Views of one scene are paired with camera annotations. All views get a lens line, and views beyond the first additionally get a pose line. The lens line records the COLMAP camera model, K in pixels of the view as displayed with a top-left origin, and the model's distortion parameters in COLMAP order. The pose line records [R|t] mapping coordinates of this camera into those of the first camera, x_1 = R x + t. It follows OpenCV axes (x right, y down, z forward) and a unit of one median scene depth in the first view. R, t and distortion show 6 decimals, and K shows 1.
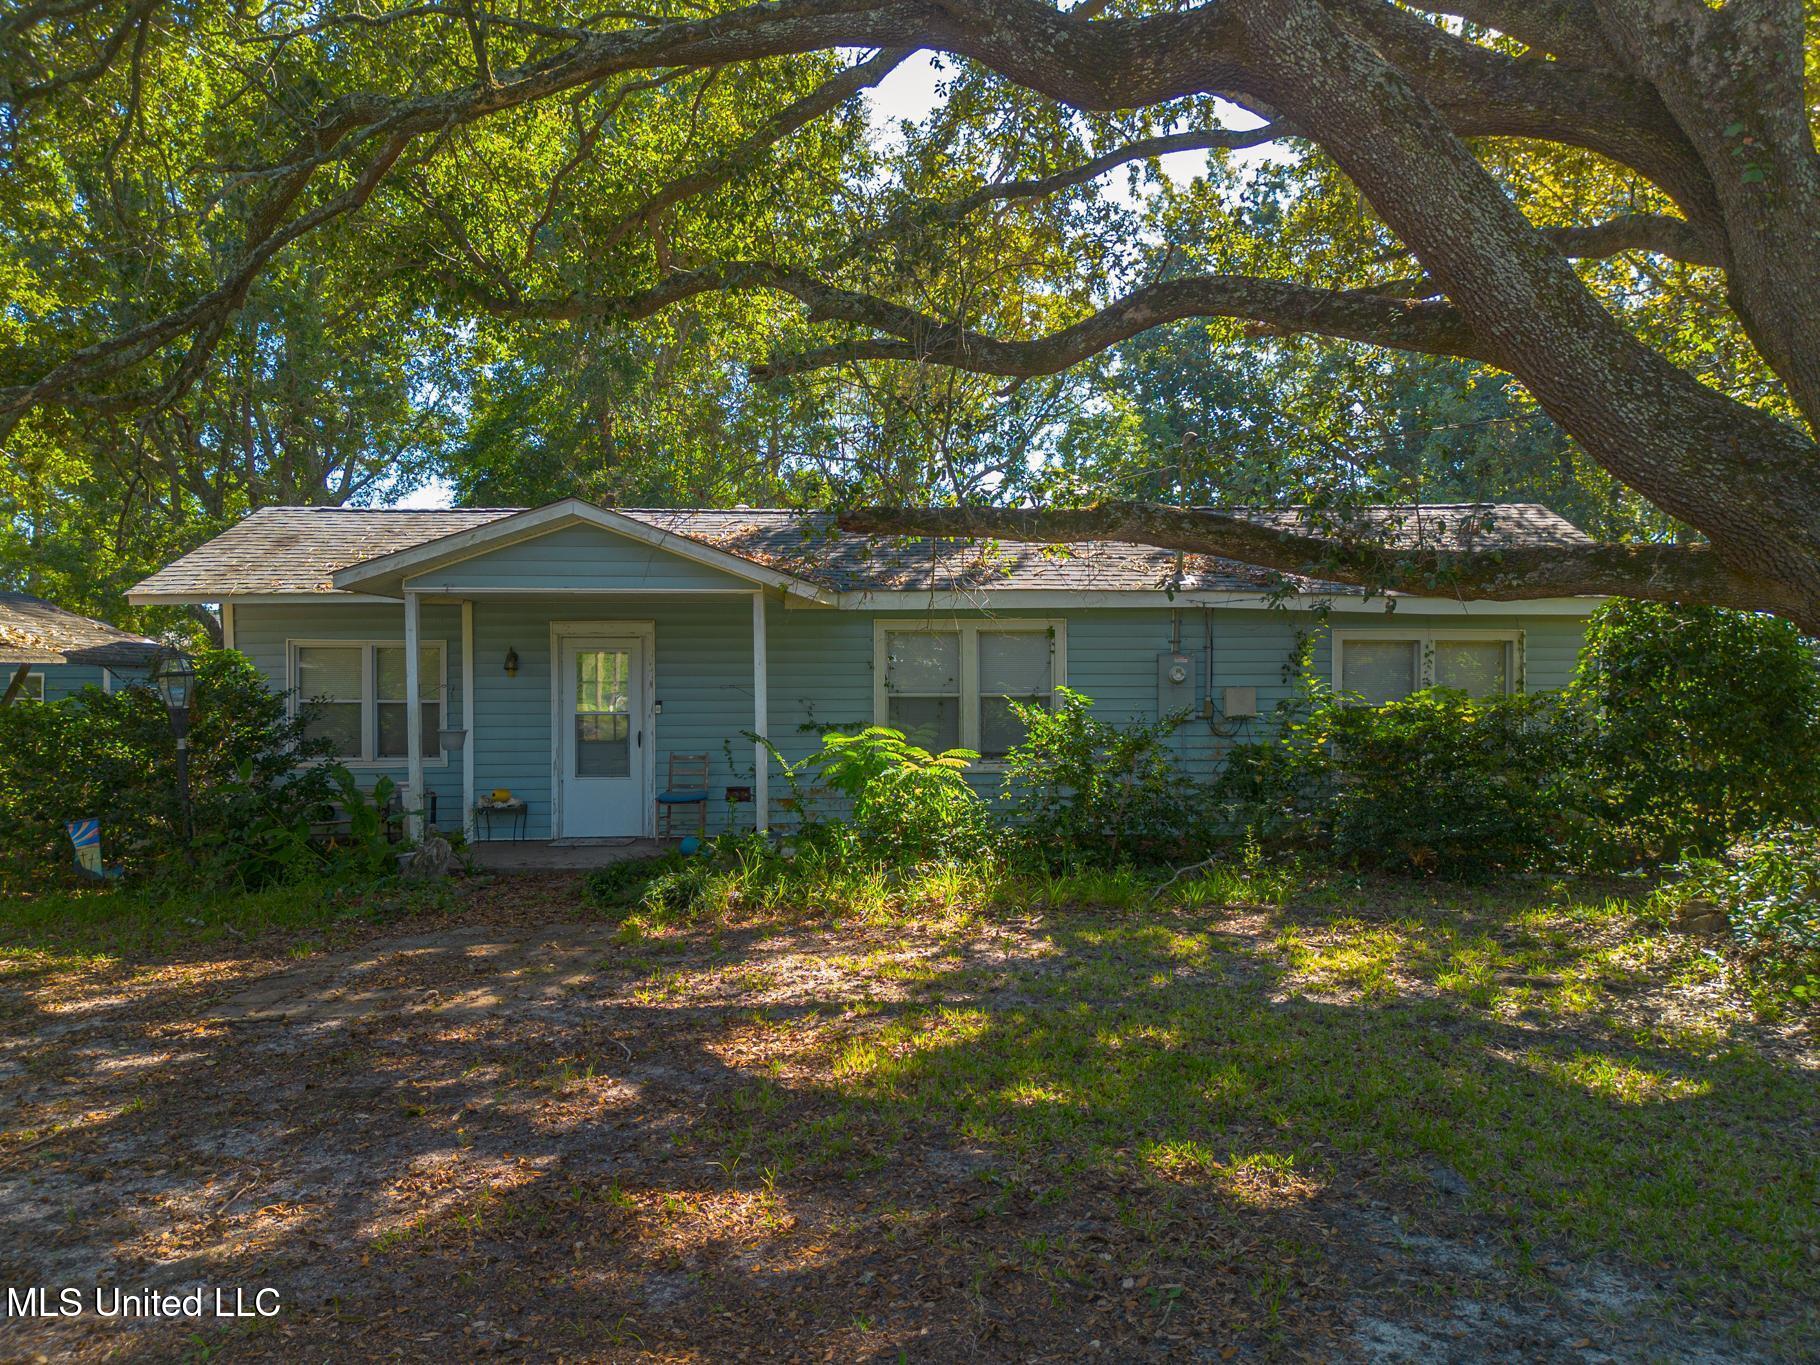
lens RADIAL K [[1294.4, 0, 909.9], [0, 1294.4, 679.1], [0, 0, 1]] dist [-0.000724, 0.003121]
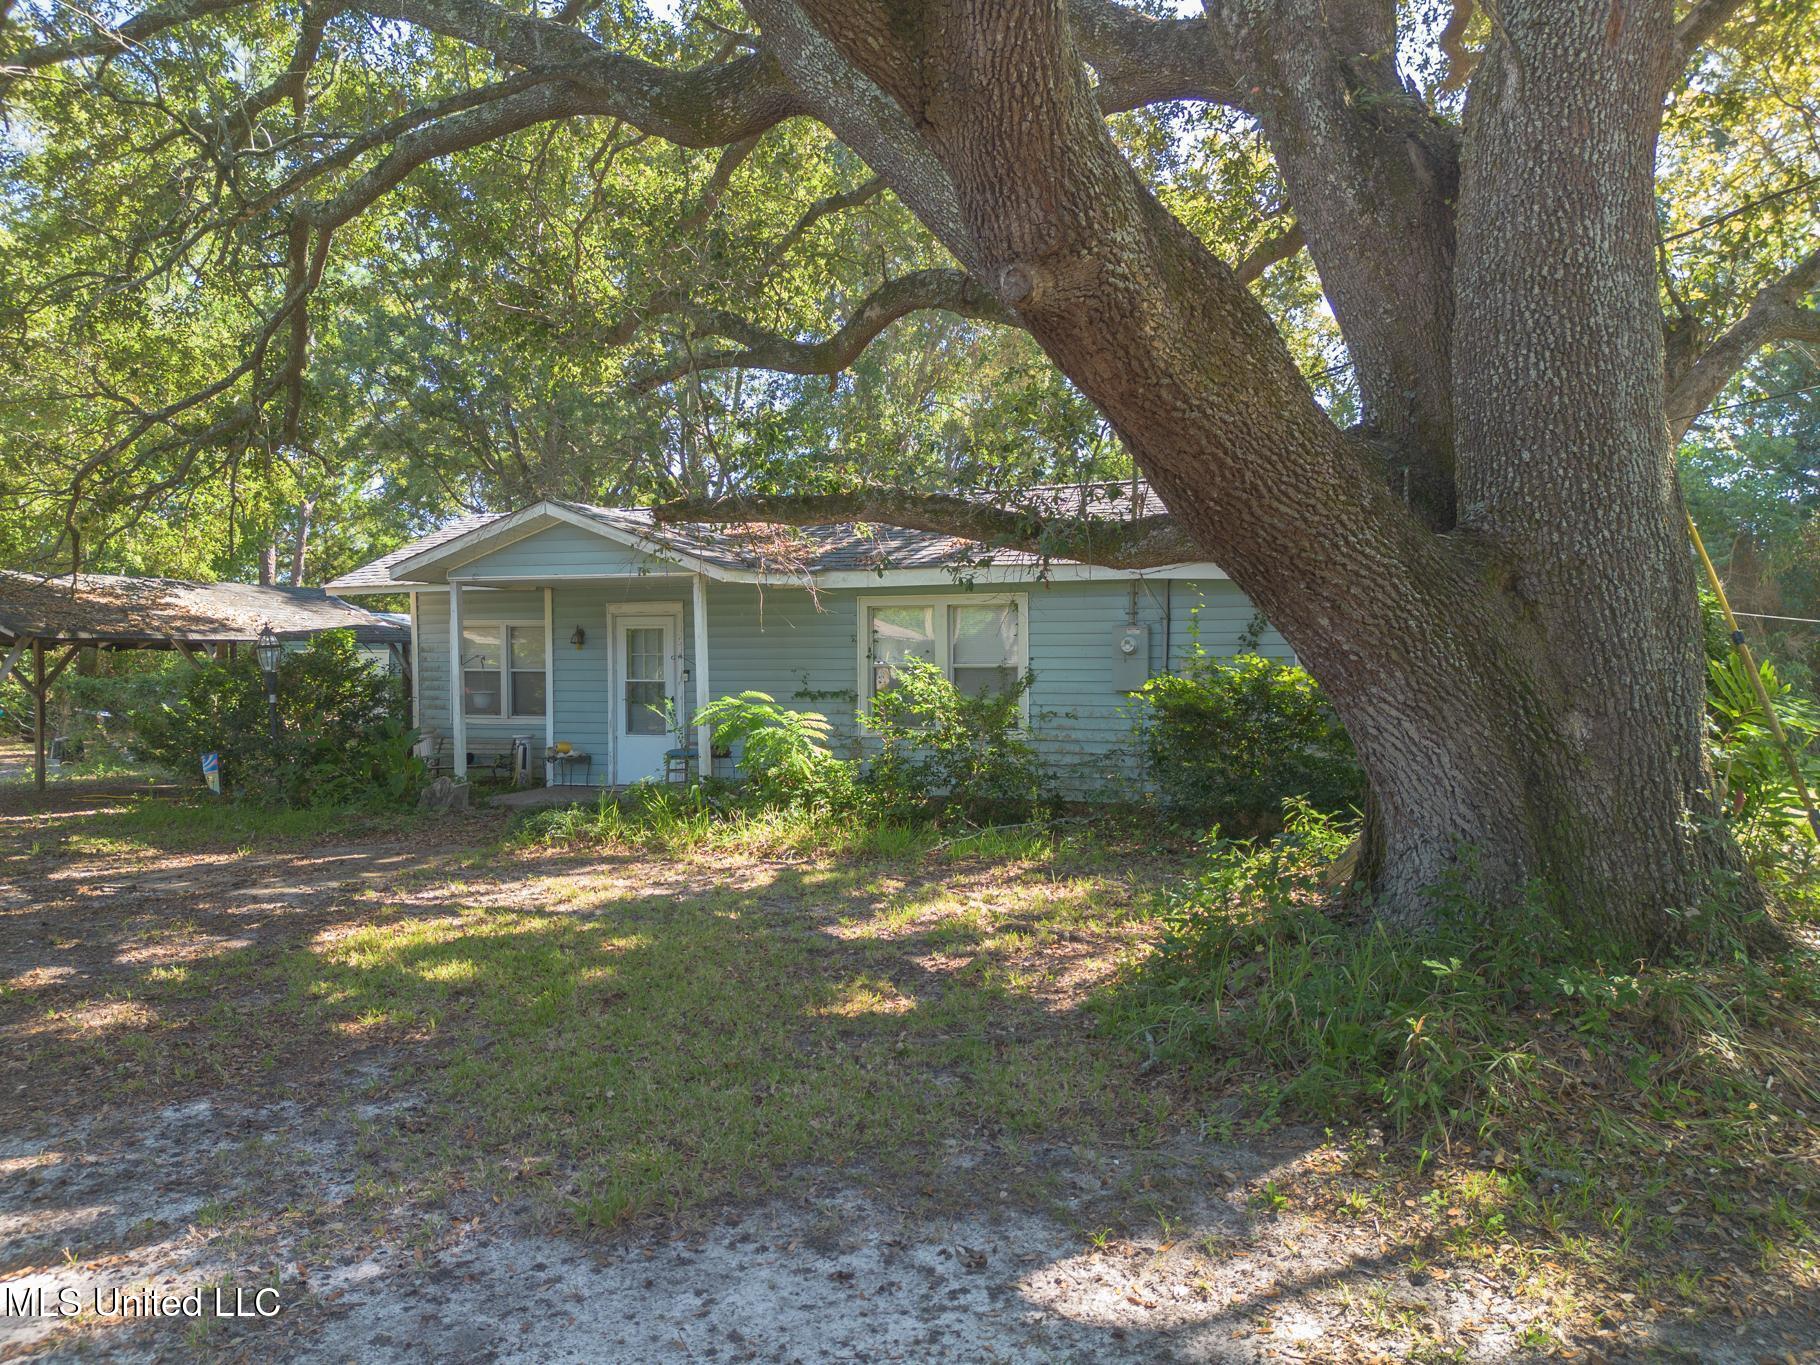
lens RADIAL K [[1294.4, 0, 917.0], [0, 1294.4, 684.2], [0, 0, 1]] dist [-0.000724, 0.003121]
pose [[0.929995, 0.007494, -0.367497, 0.517224], [0.000624, 0.999759, 0.021967, 0.005174], [0.367573, -0.020659, 0.929765, -0.002867]]
